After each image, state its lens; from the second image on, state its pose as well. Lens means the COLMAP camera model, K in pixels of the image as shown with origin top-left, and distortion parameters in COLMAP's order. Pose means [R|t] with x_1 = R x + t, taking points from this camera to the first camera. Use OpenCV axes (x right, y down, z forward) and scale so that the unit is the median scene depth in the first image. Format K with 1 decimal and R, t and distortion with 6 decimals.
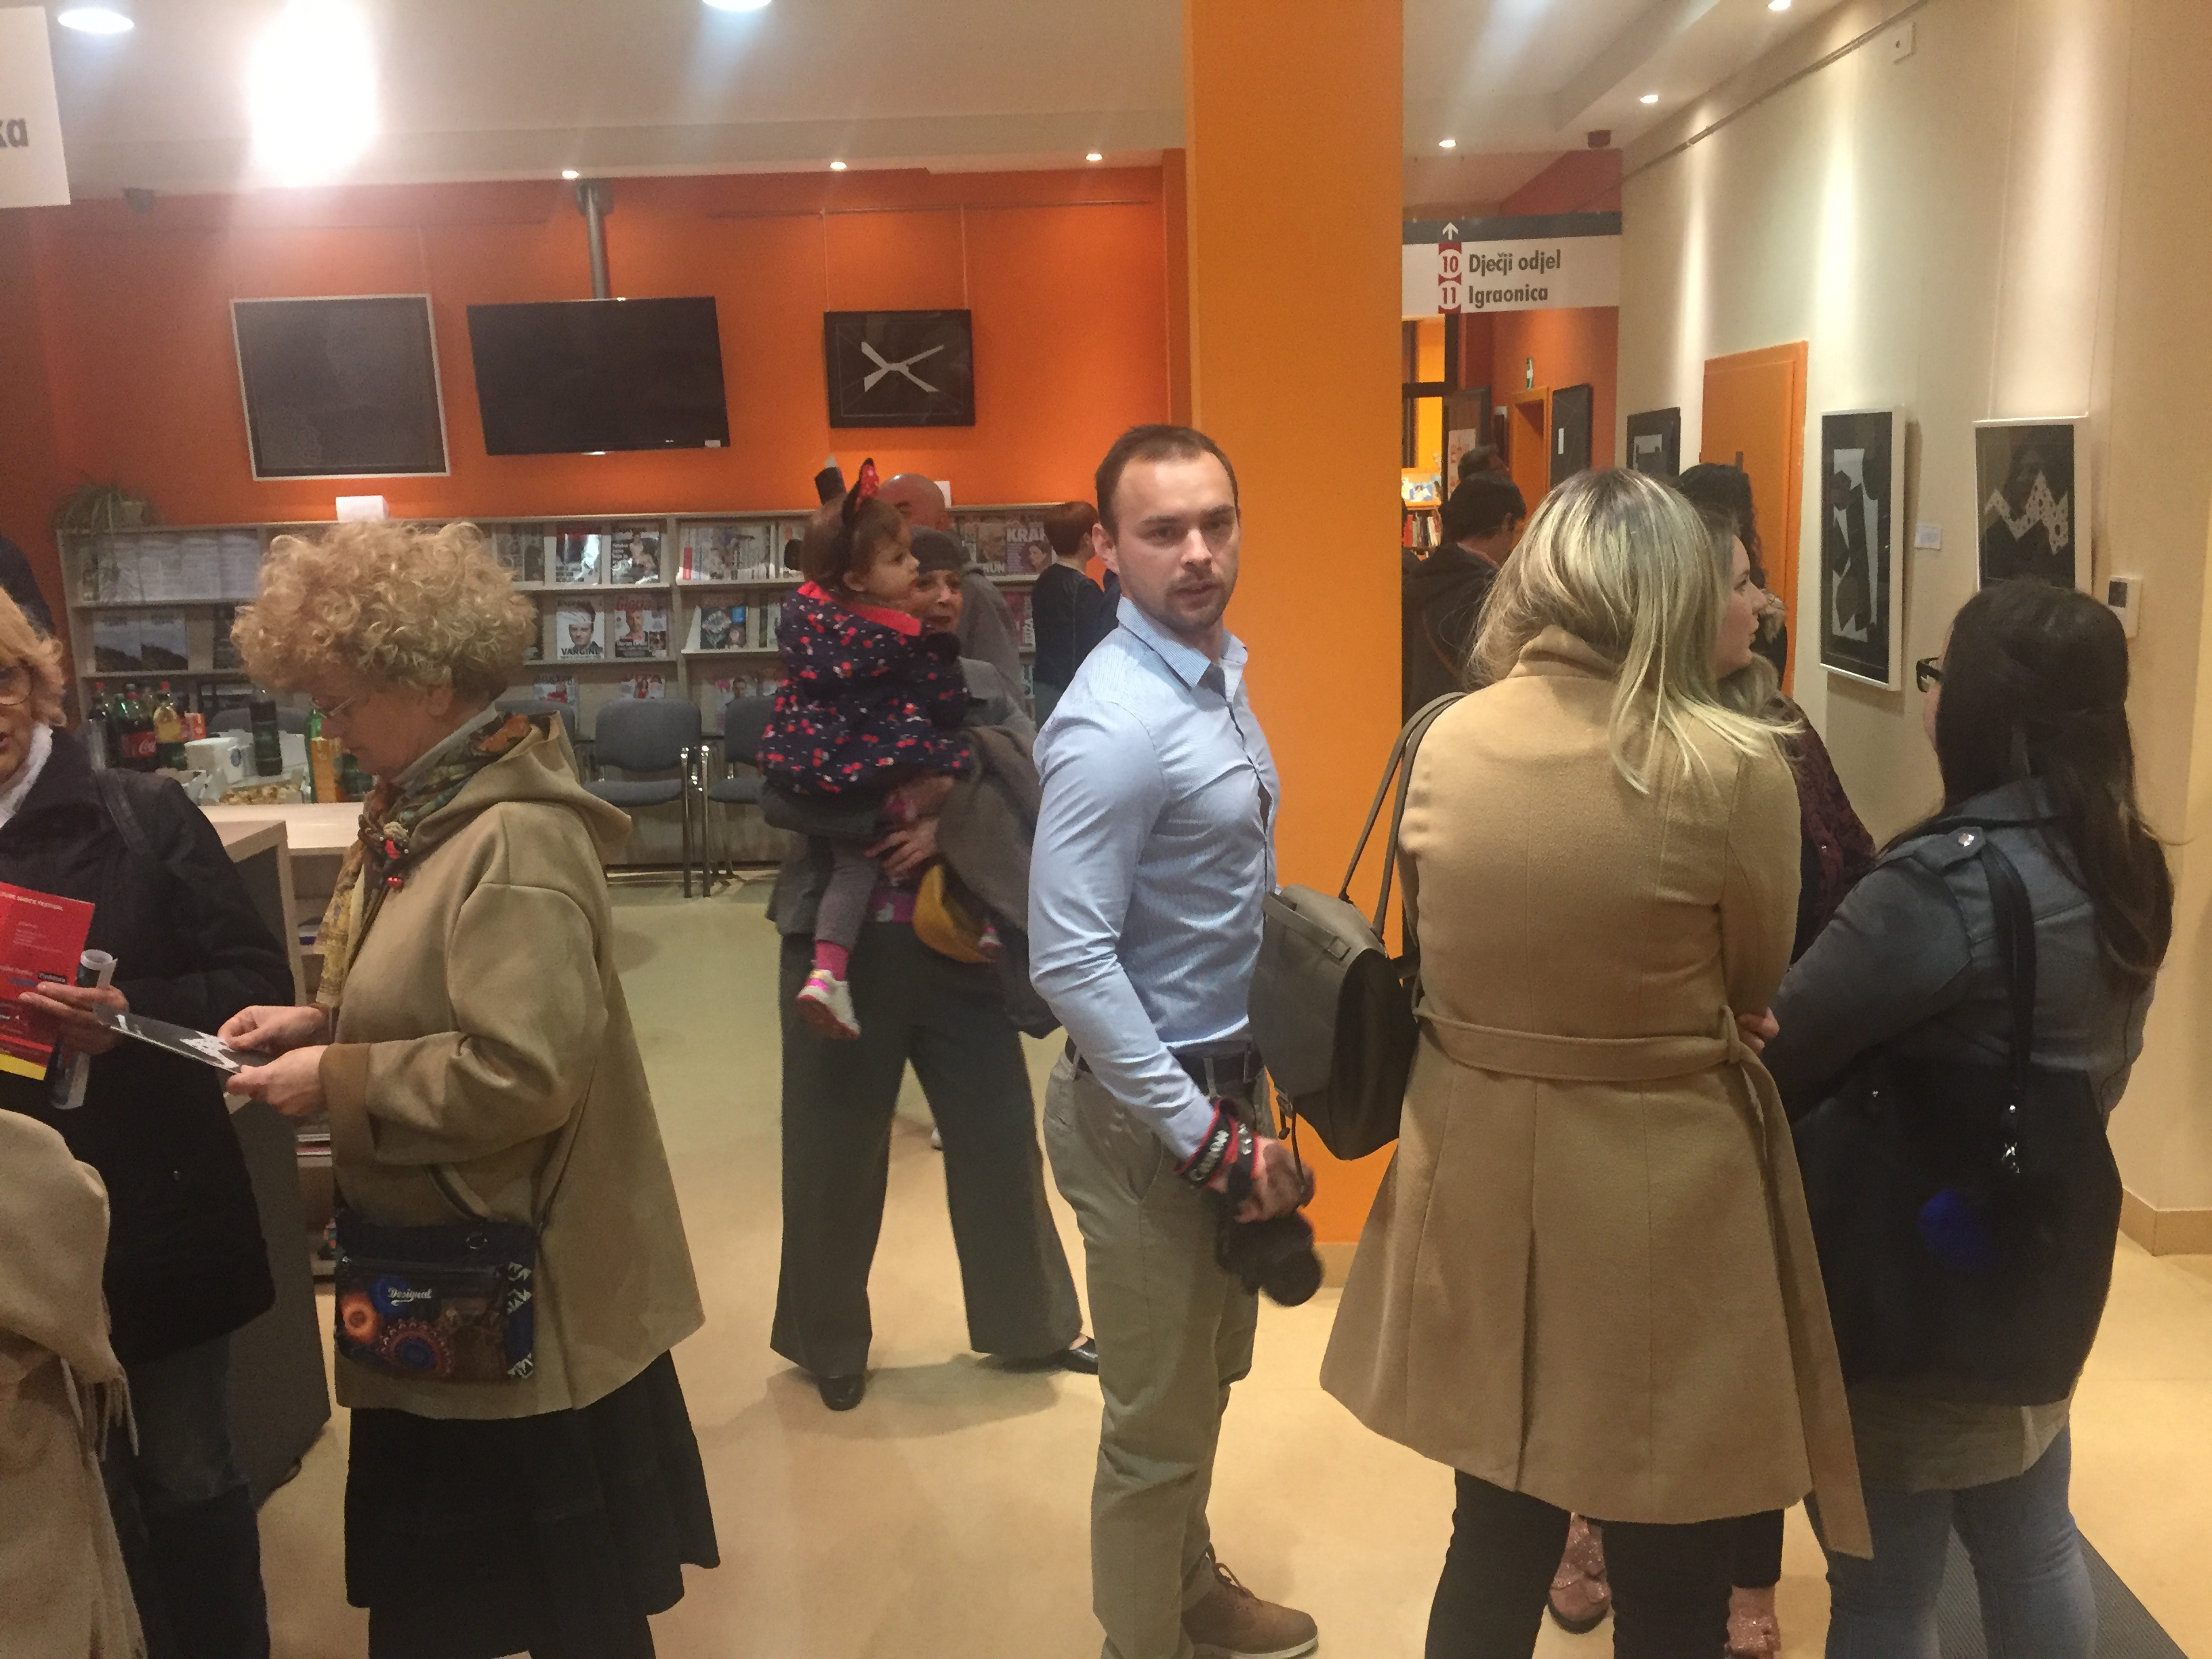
lens RADIAL K [[1866.1, 0, 1106.0], [0, 1866.1, 829.5], [0, 0, 1]] dist [0.086305, -0.126785]
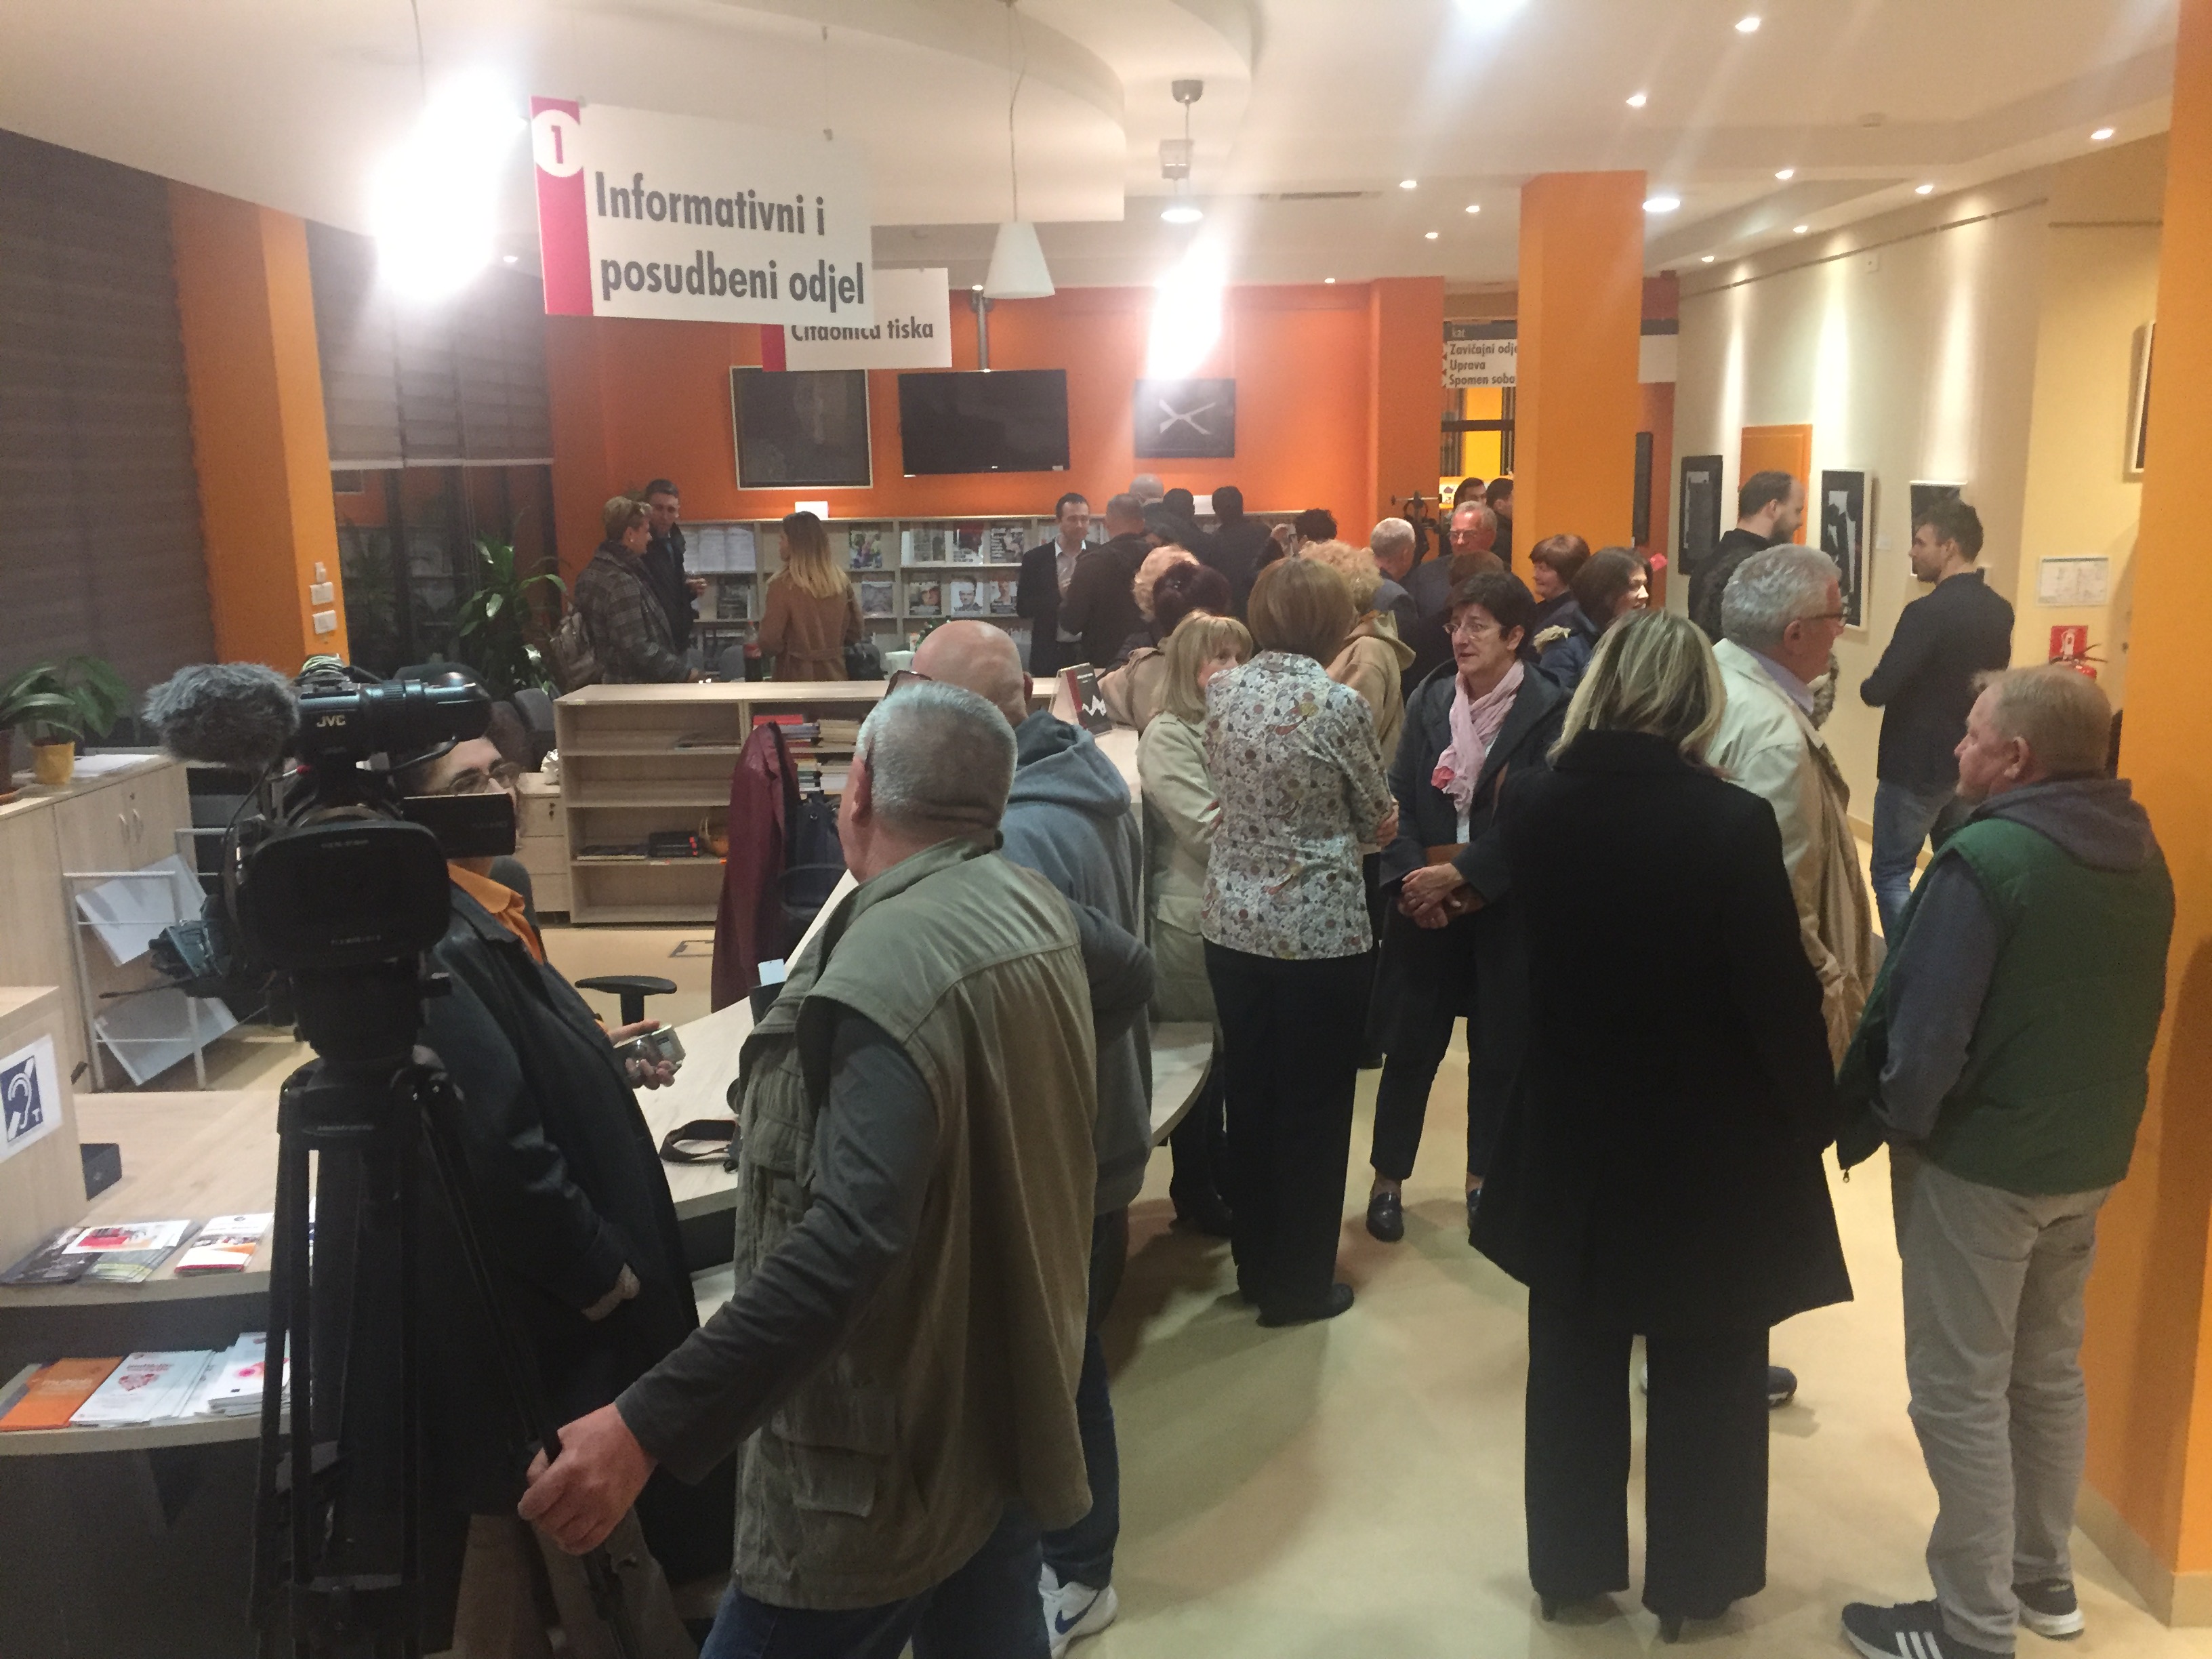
lens RADIAL K [[1838.7, 0, 1106.0], [0, 1838.7, 829.5], [0, 0, 1]] dist [0.038447, -0.012209]
pose [[0.999776, 0.008649, 0.019296, -0.198996], [-0.008822, 0.999921, 0.008910, 0.063943], [-0.019218, -0.009078, 0.999774, -0.443750]]
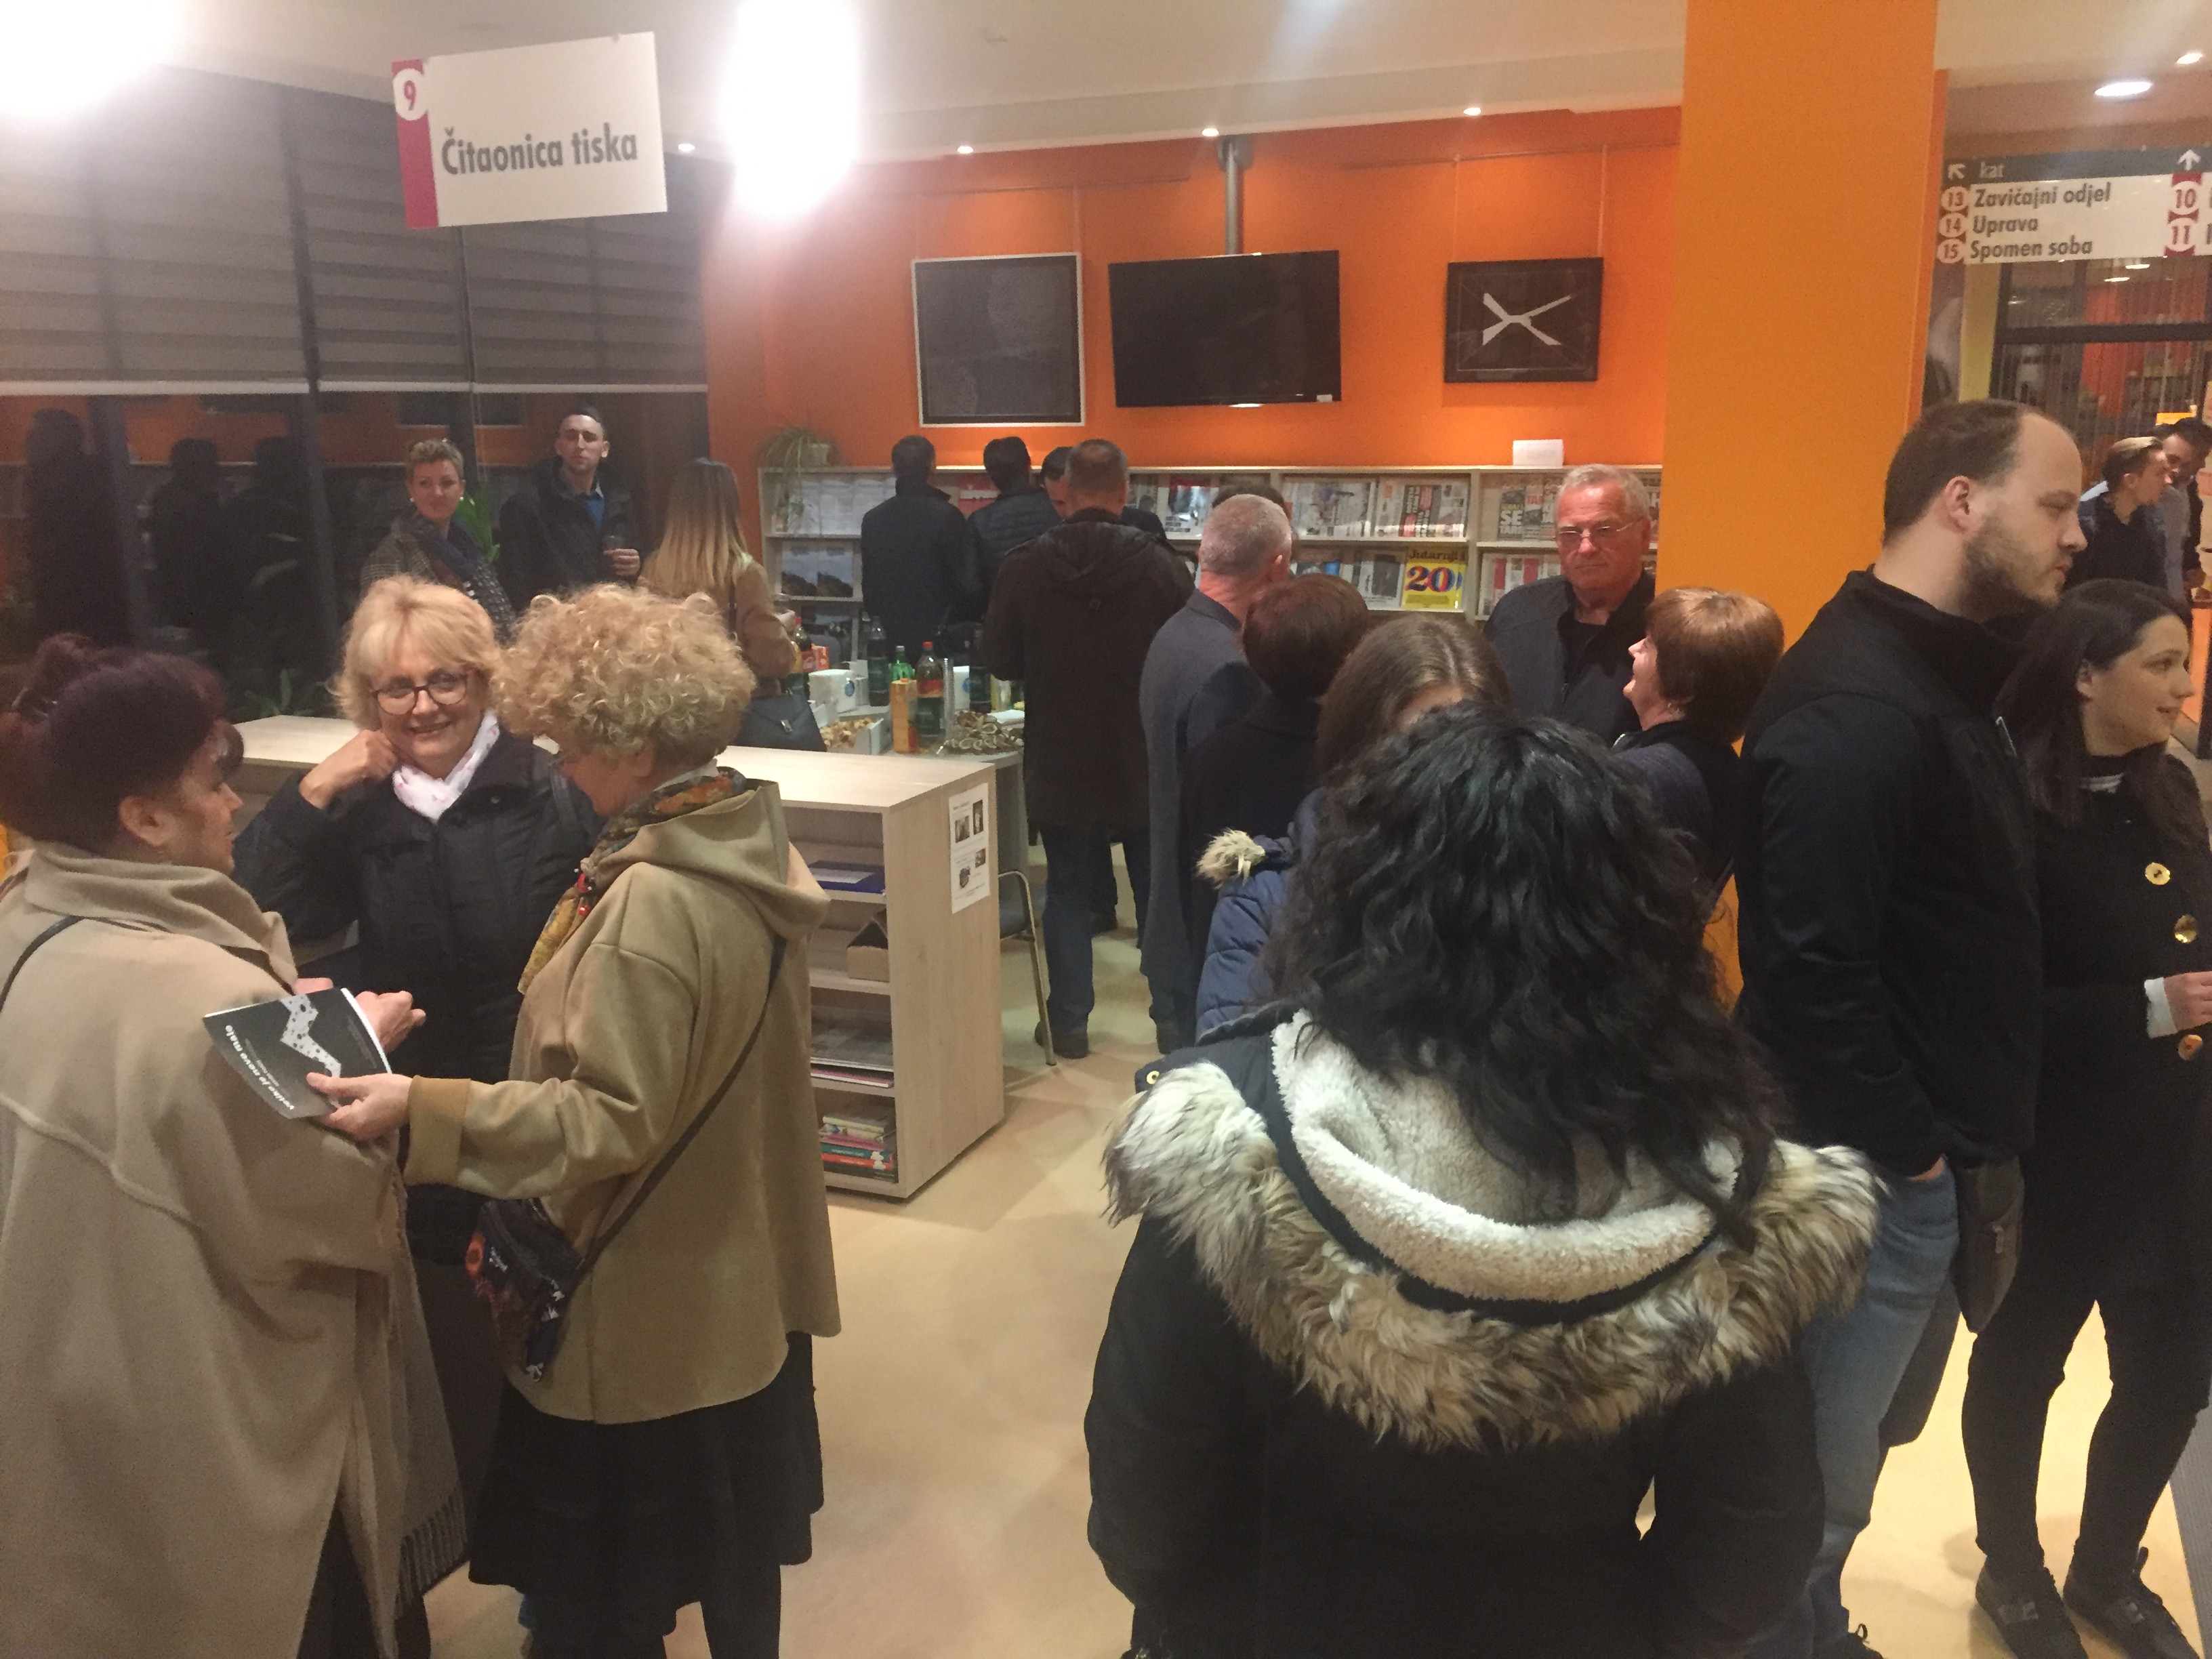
lens RADIAL K [[1866.1, 0, 1106.0], [0, 1866.1, 829.5], [0, 0, 1]] dist [0.086305, -0.126785]
pose [[0.929875, 0.098543, -0.354433, 0.060044], [-0.083437, 0.994842, 0.057694, -0.024777], [0.358290, -0.024076, 0.933300, 0.019184]]
